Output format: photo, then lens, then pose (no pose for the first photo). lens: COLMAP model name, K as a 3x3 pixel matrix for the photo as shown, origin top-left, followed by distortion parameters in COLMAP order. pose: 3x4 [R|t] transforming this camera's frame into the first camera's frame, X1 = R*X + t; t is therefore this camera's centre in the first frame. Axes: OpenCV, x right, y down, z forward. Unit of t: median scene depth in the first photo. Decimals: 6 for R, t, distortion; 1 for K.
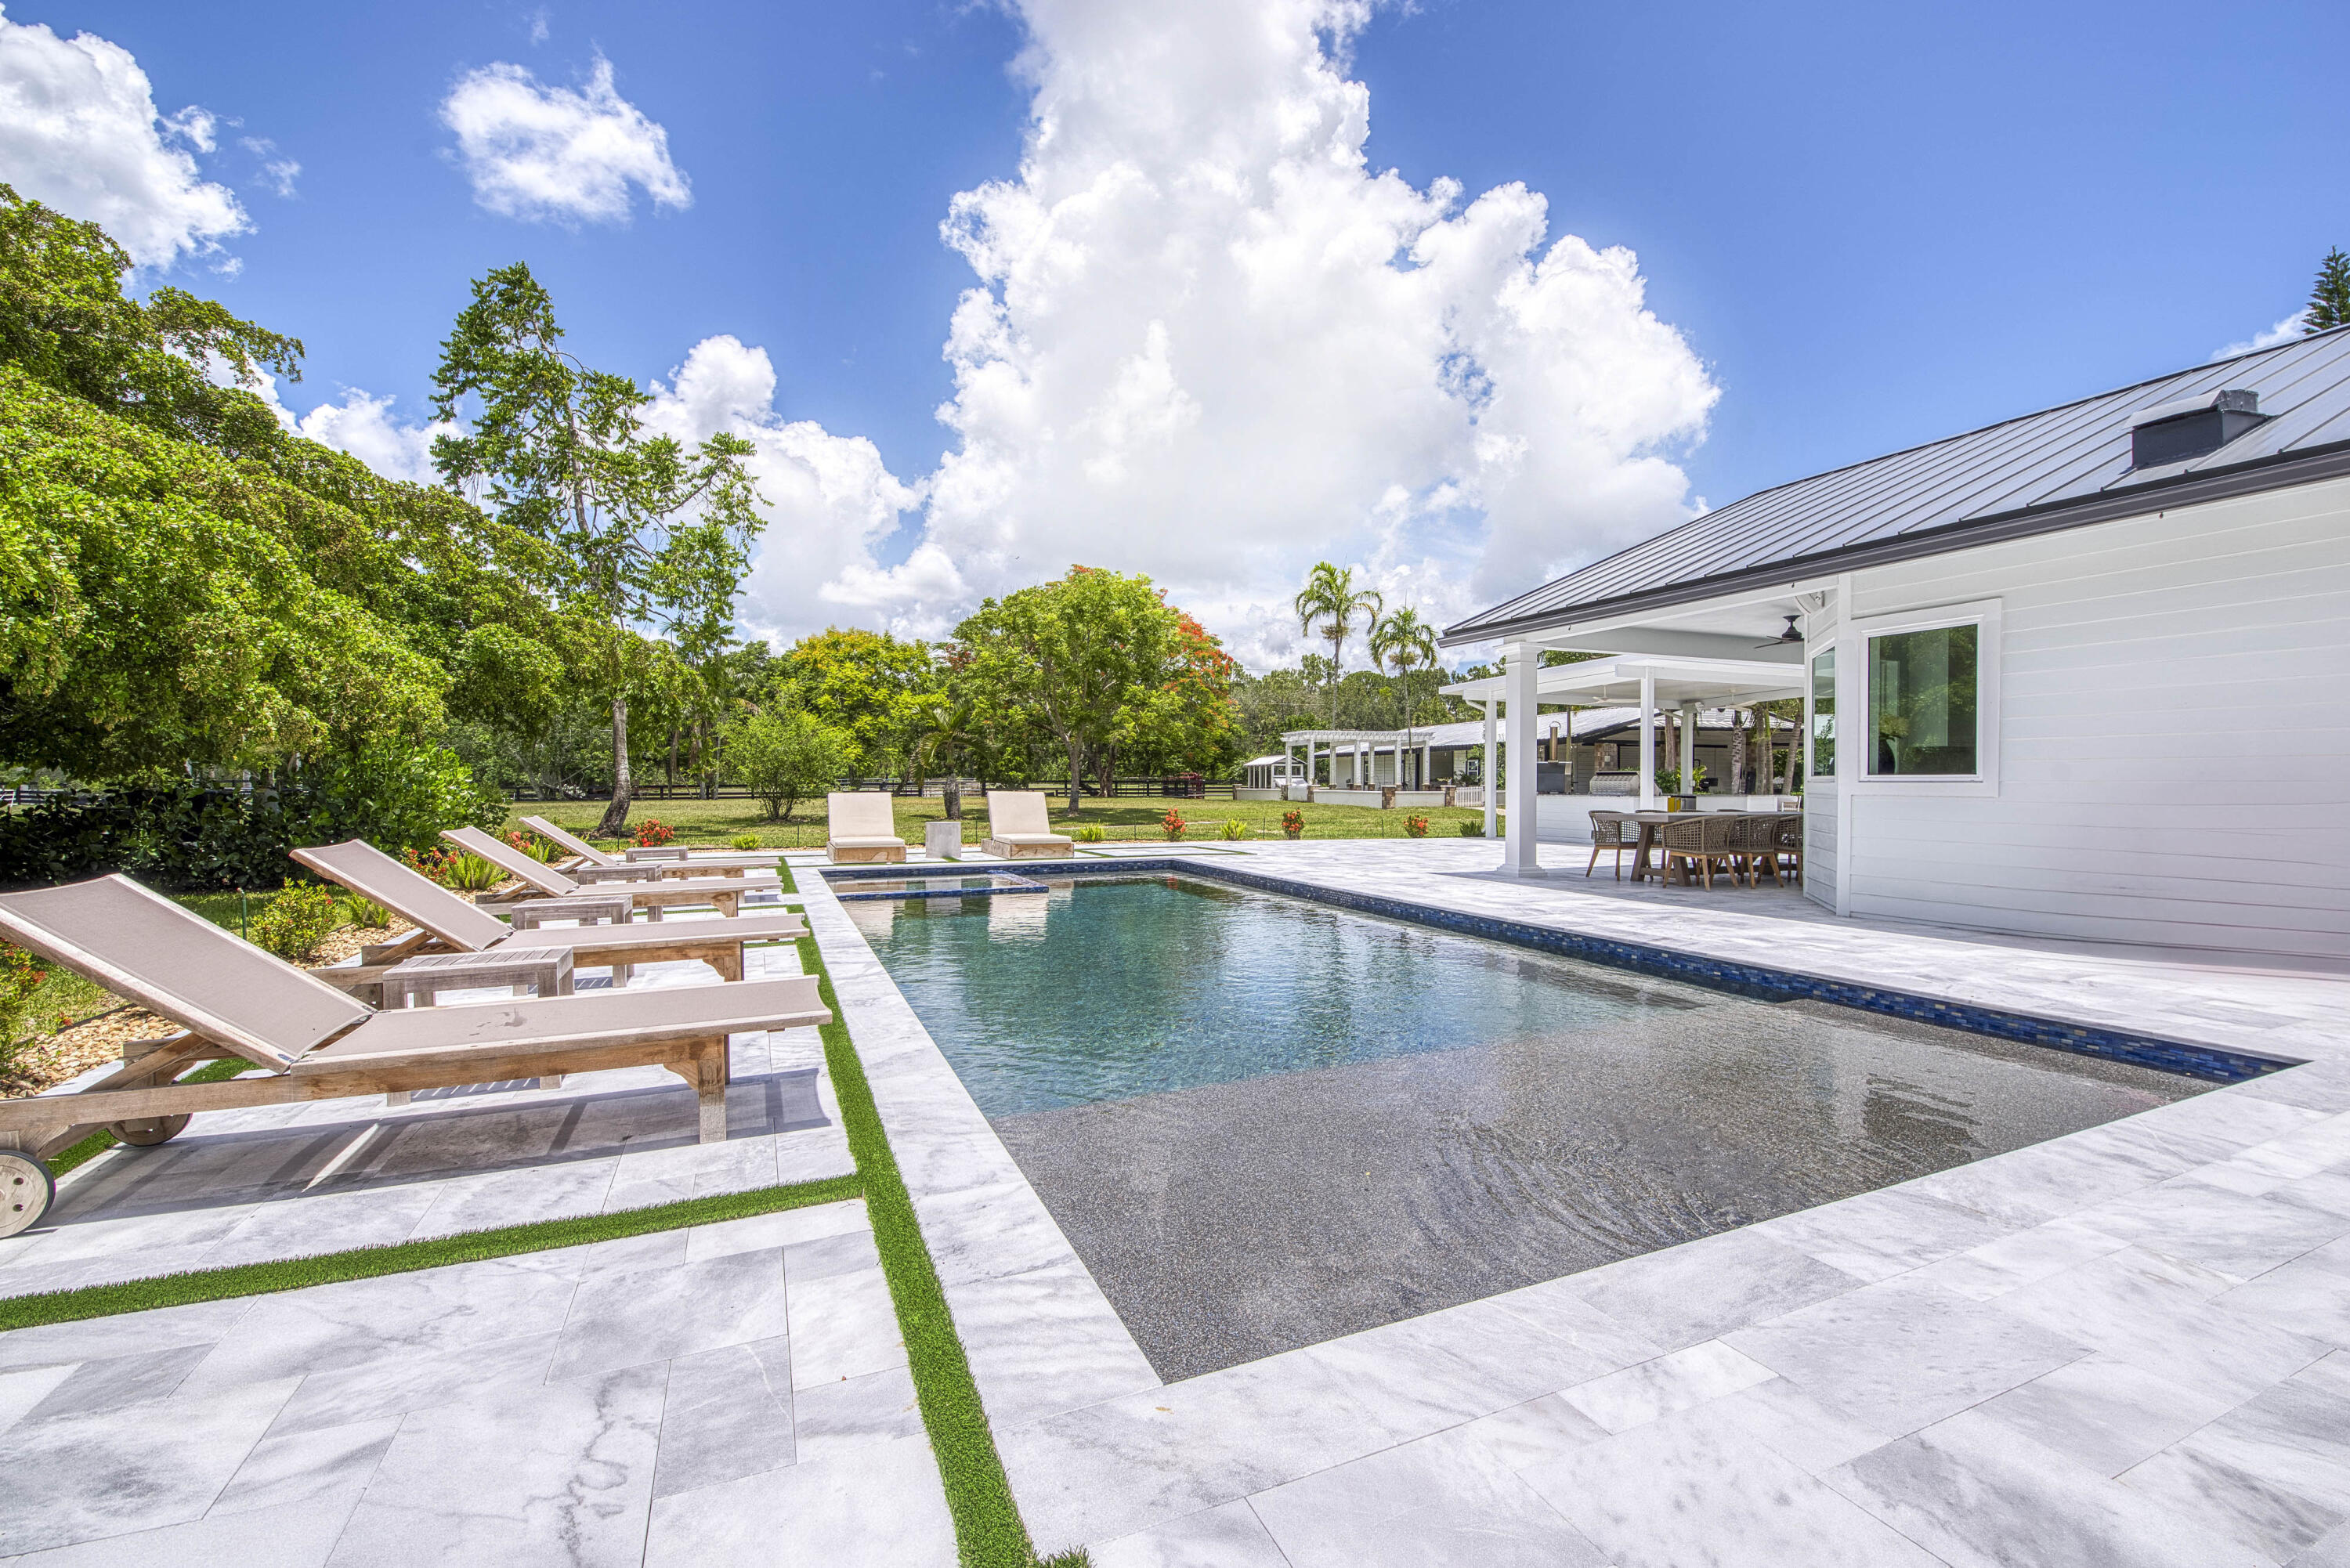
lens RADIAL K [[1012.2, 0, 1207.8], [0, 1012.2, 791.6], [0, 0, 1]] dist [-0.000467, -0.012528]
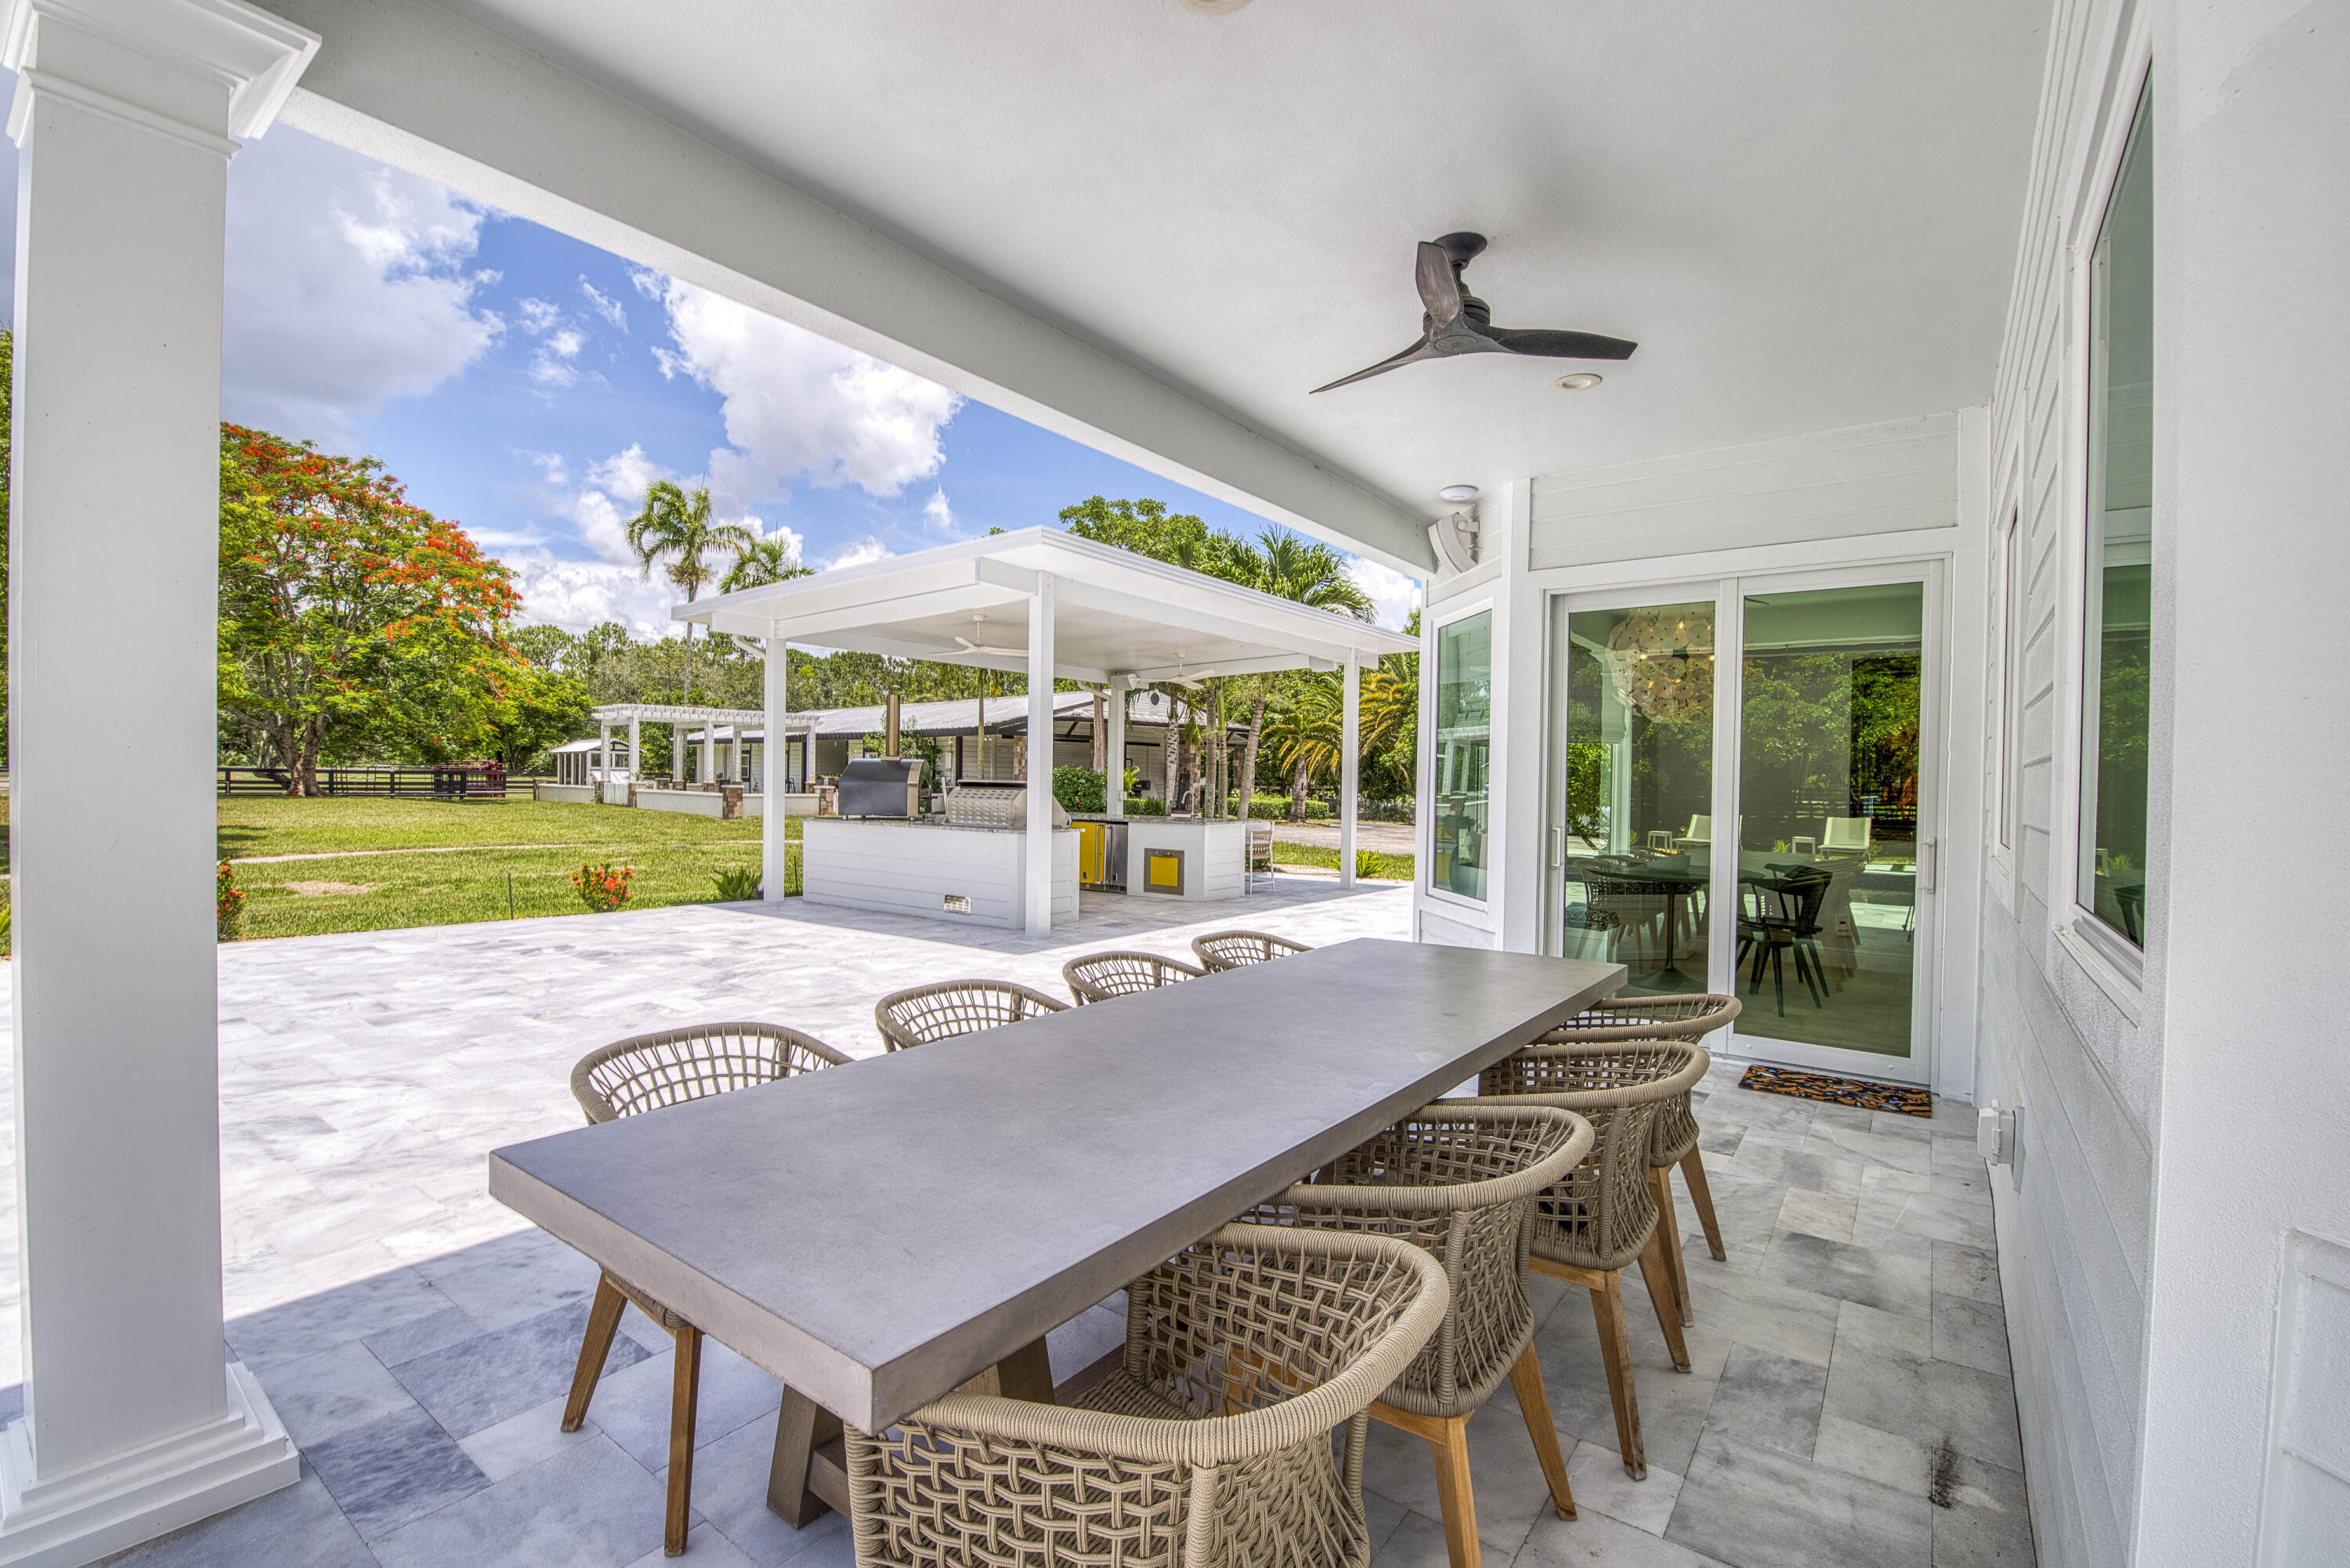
lens RADIAL K [[1012.2, 0, 1207.8], [0, 1012.2, 791.6], [0, 0, 1]] dist [-0.000467, -0.012528]
pose [[0.863015, 0.008480, 0.505108, 0.091545], [-0.011785, 0.999925, 0.003349, -0.006722], [-0.505042, -0.008843, 0.863050, 0.191063]]
